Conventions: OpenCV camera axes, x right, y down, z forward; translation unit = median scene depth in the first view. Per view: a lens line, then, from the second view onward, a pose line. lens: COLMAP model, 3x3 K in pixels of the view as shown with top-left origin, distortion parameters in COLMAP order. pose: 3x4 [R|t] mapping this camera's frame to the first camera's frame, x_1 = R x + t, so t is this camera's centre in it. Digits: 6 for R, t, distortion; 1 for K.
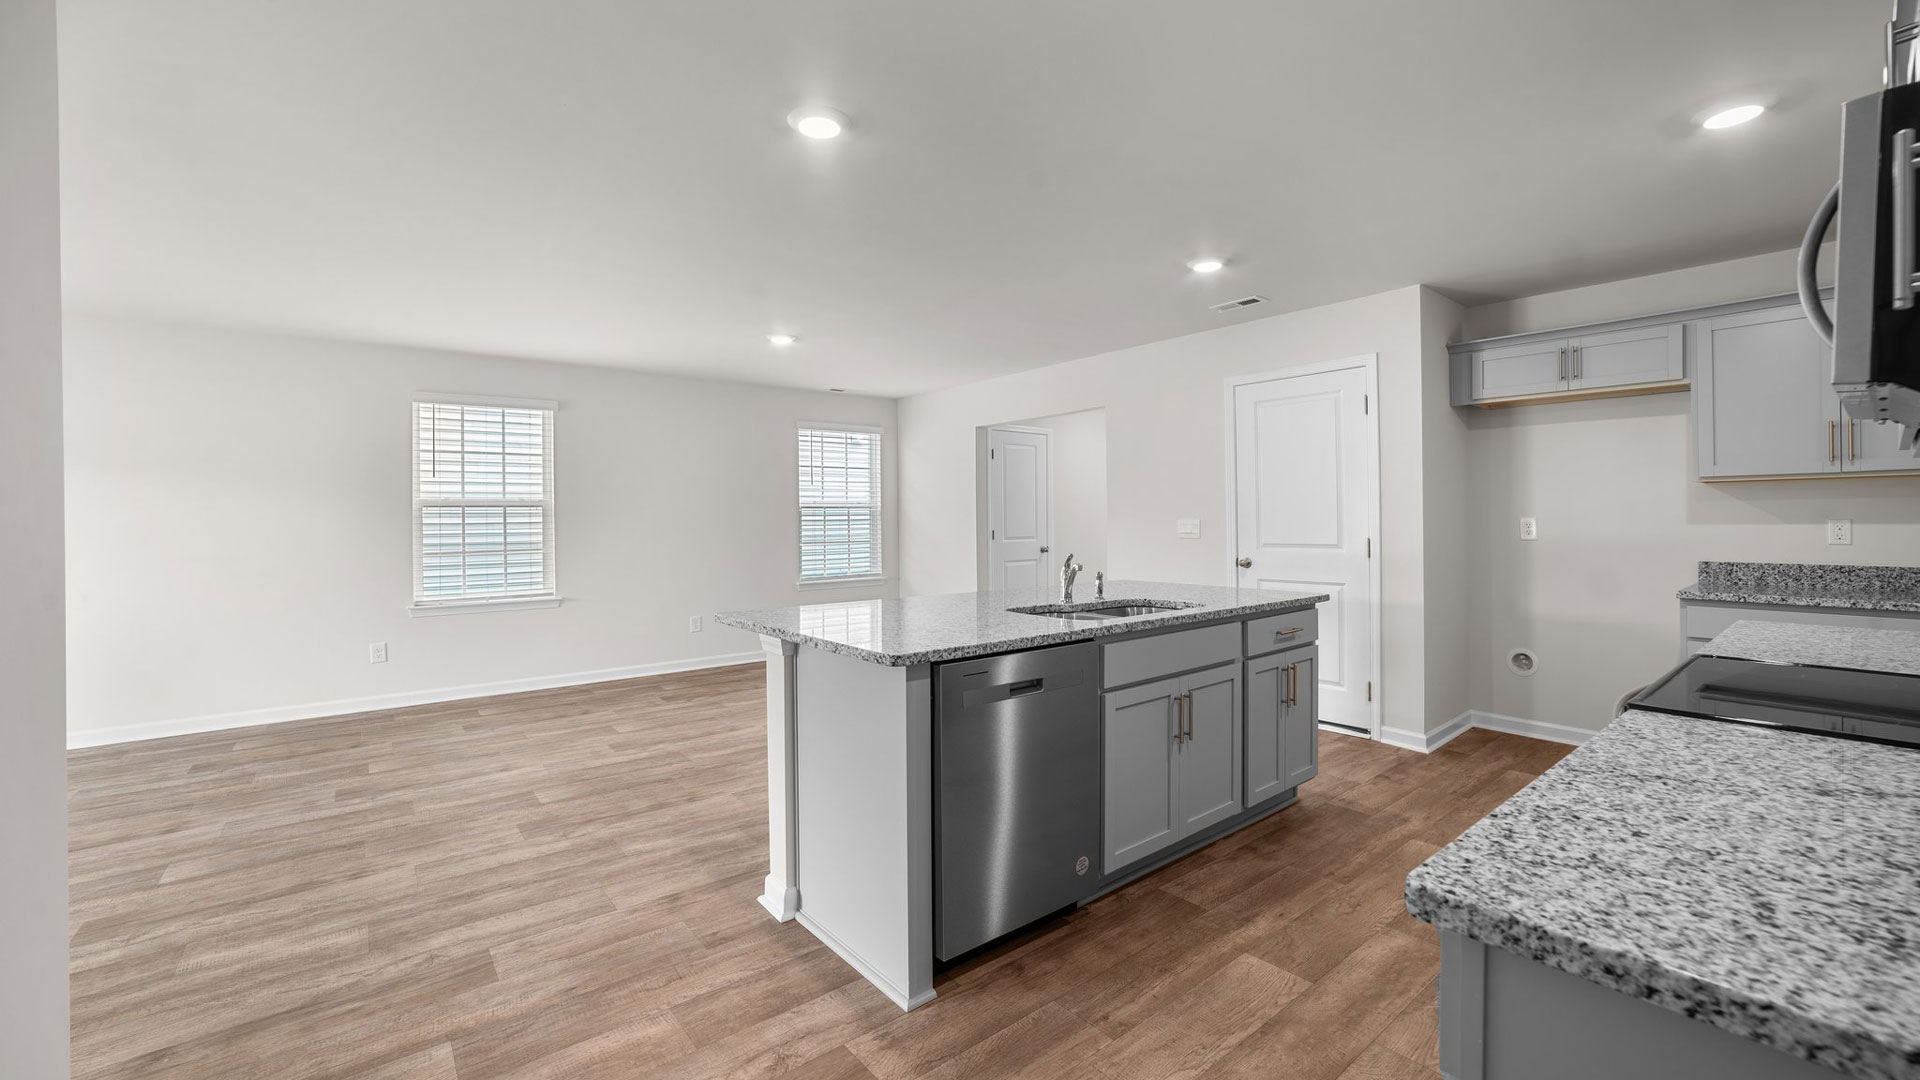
lens RADIAL K [[752.3, 0, 953.7], [0, 752.3, 514.1], [0, 0, 1]] dist [-0.023173, 0.000157]
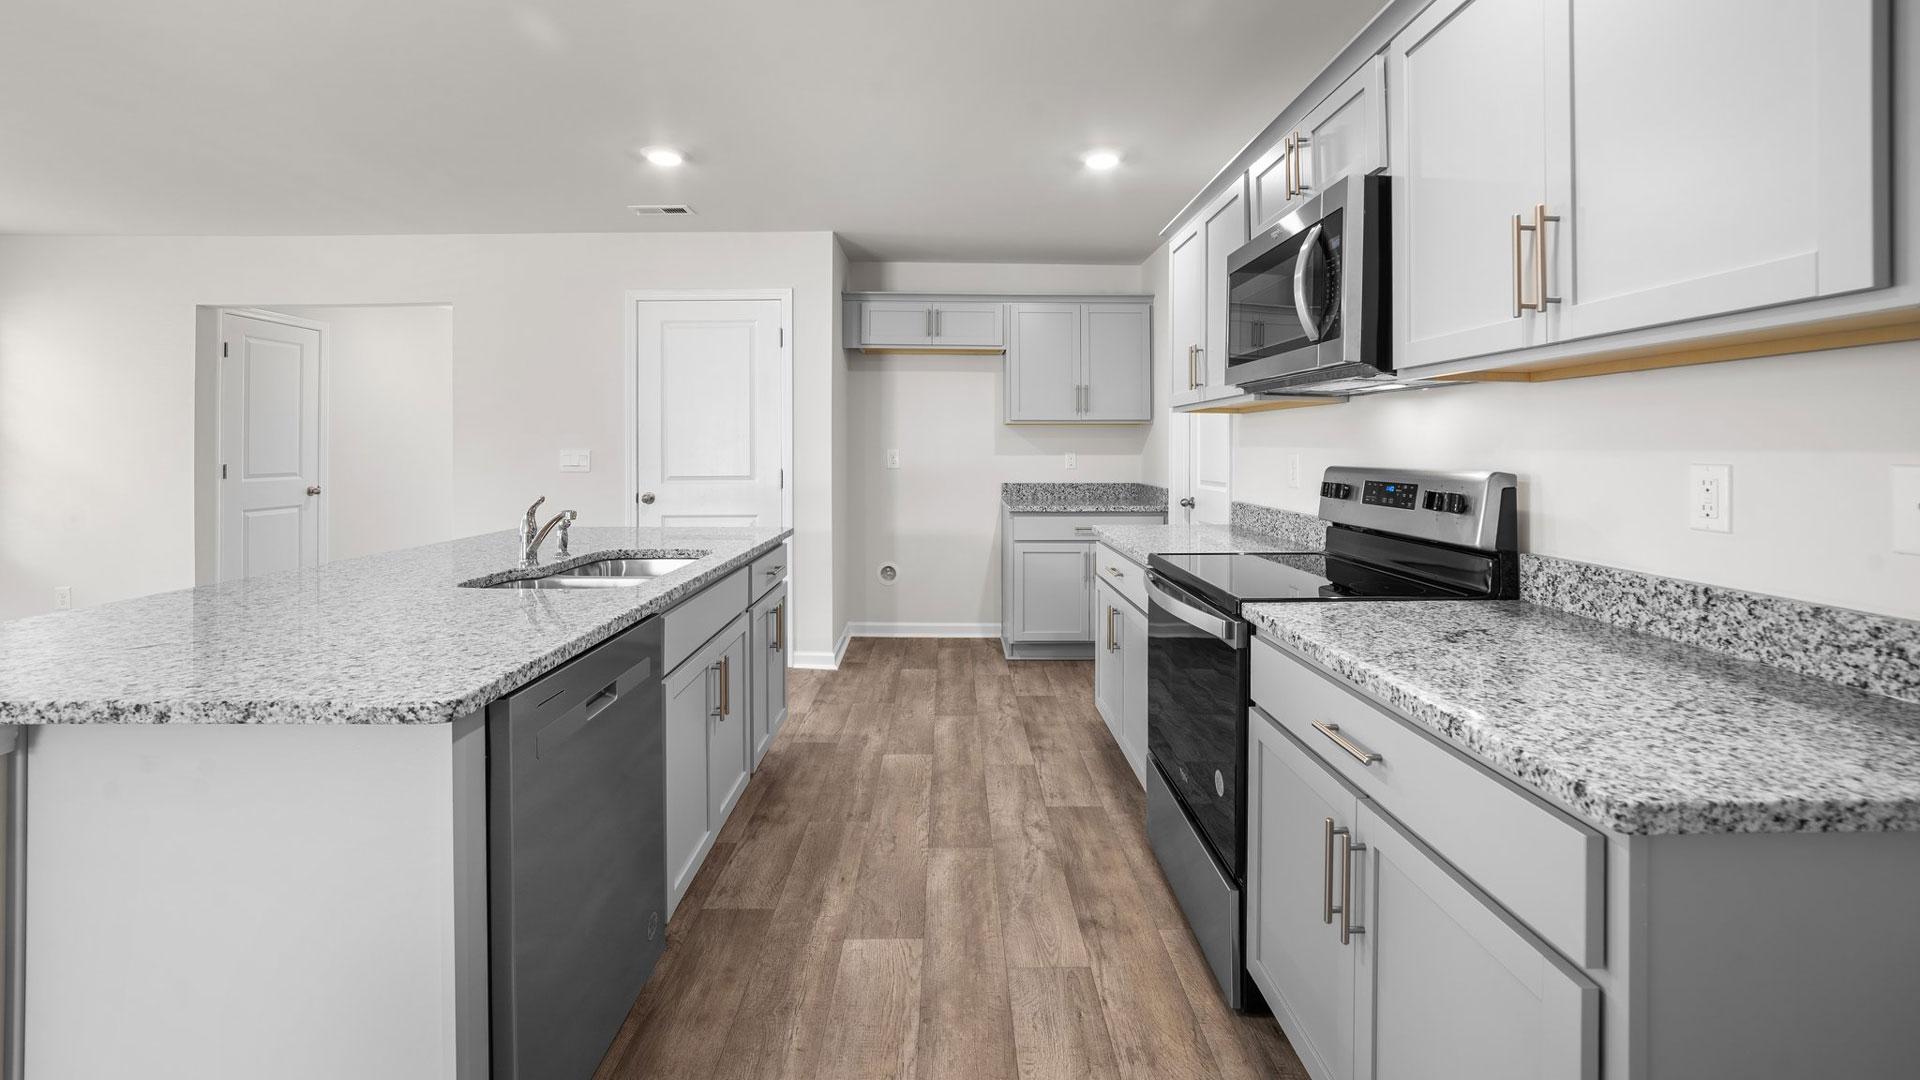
lens RADIAL K [[774.7, 0, 936.8], [0, 774.7, 440.8], [0, 0, 1]] dist [-0.021024, 0.000504]
pose [[0.628639, 0.012915, 0.777590, -0.181939], [-0.009182, 0.999916, -0.009185, 0.001945], [-0.777643, -0.001366, 0.628704, 0.239800]]
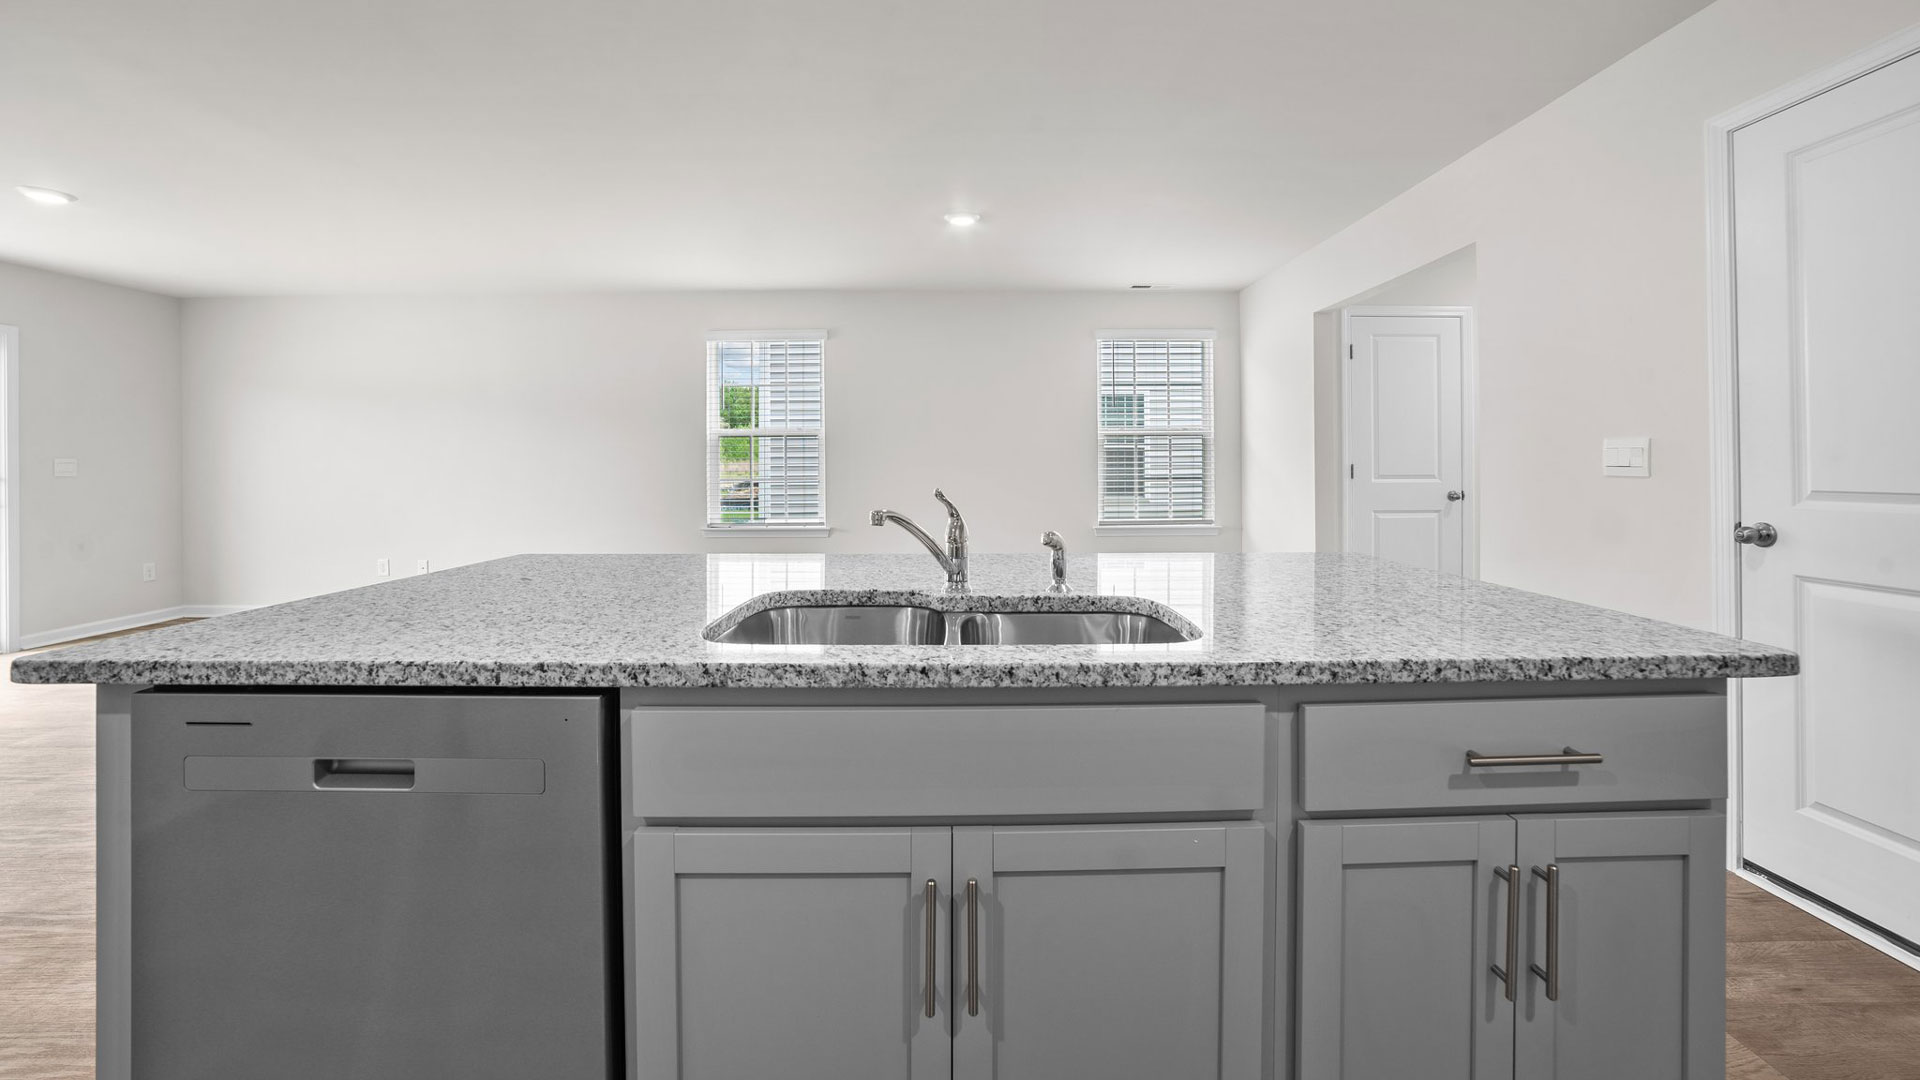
lens RADIAL K [[758.7, 0, 960.0], [0, 758.7, 461.7], [0, 0, 1]] dist [-0.020191, 0.000206]
pose [[0.792527, 0.005805, -0.609809, 0.460241], [-0.000007, 0.999955, 0.009510, 0.030358], [0.609836, -0.007533, 0.792492, 0.622616]]
